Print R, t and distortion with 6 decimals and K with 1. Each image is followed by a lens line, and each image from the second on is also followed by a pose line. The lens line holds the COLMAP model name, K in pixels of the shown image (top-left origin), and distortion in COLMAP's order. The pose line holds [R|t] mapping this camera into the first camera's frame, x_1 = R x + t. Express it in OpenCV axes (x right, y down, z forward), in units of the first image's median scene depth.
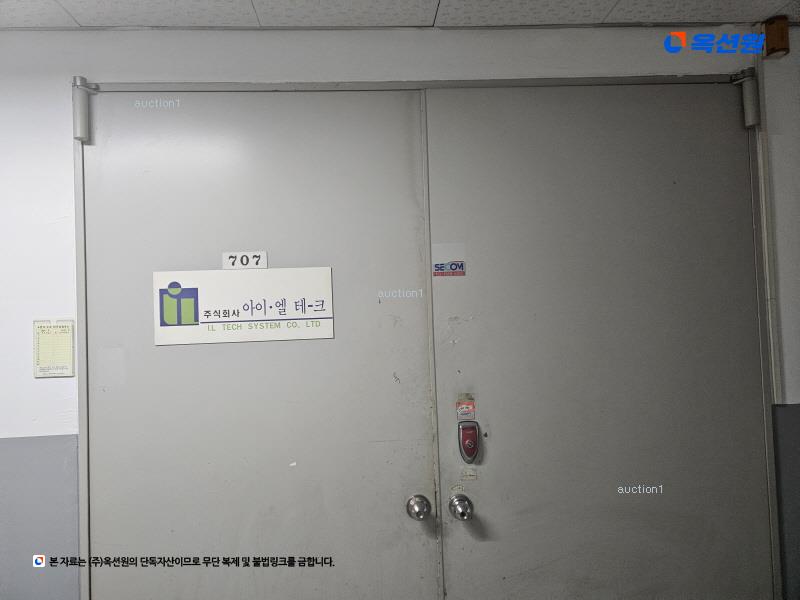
lens RADIAL K [[530.3, 0, 402.7], [0, 530.3, 304.8], [0, 0, 1]] dist [0.055693, -0.015829]
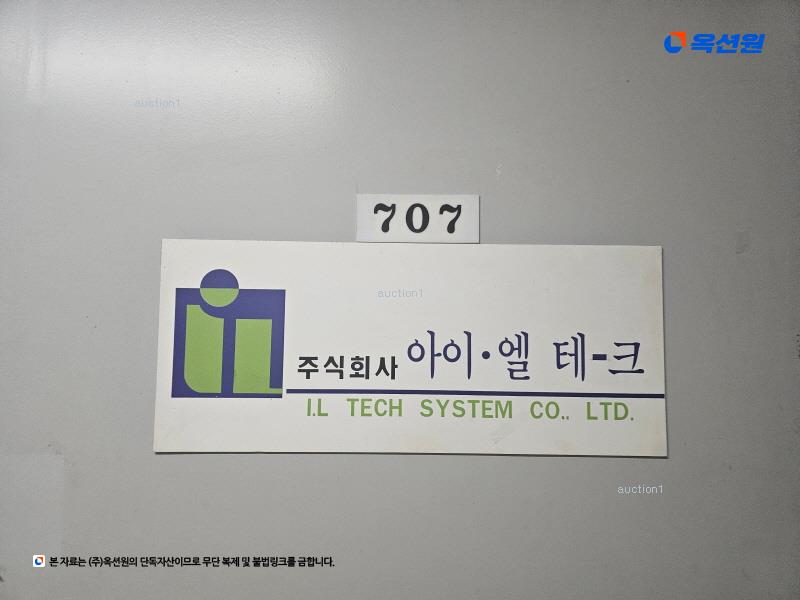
lens RADIAL K [[530.3, 0, 399.0], [0, 530.3, 294.2], [0, 0, 1]] dist [0.055693, -0.015829]
pose [[0.998246, 0.048287, -0.034241, -0.295012], [-0.049211, 0.998432, -0.026694, -0.023145], [0.032899, 0.028332, 0.999057, 0.651427]]
